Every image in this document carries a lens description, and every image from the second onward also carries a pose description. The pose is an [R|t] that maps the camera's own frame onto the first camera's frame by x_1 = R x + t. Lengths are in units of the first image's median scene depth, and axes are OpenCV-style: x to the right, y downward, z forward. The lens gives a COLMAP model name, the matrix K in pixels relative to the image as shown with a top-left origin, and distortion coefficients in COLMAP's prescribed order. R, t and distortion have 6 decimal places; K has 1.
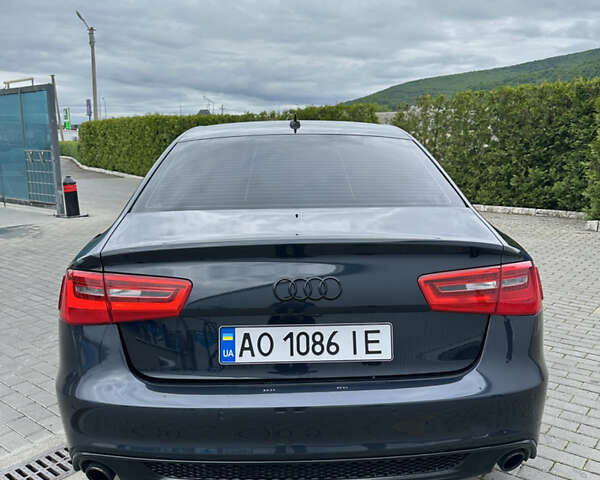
lens RADIAL K [[547.6, 0, 300.0], [0, 547.6, 240.0], [0, 0, 1]] dist [0.172305, -0.312299]
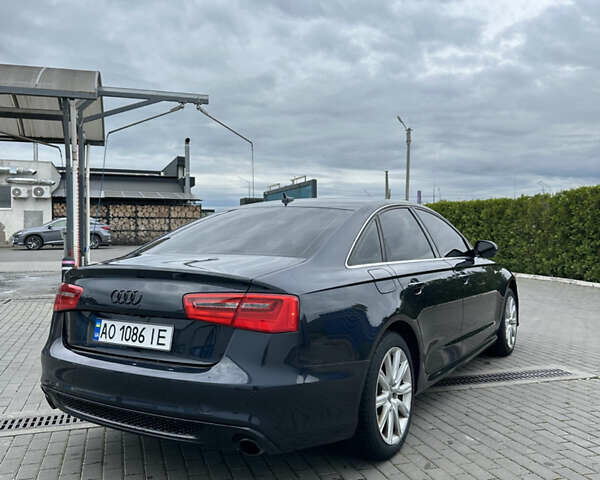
lens RADIAL K [[547.6, 0, 300.0], [0, 547.6, 240.0], [0, 0, 1]] dist [0.172305, -0.312299]
pose [[0.832729, 0.011087, -0.553569, 1.269309], [-0.096267, 0.987471, -0.125035, 0.077427], [0.545247, 0.157411, 0.823363, -0.067151]]
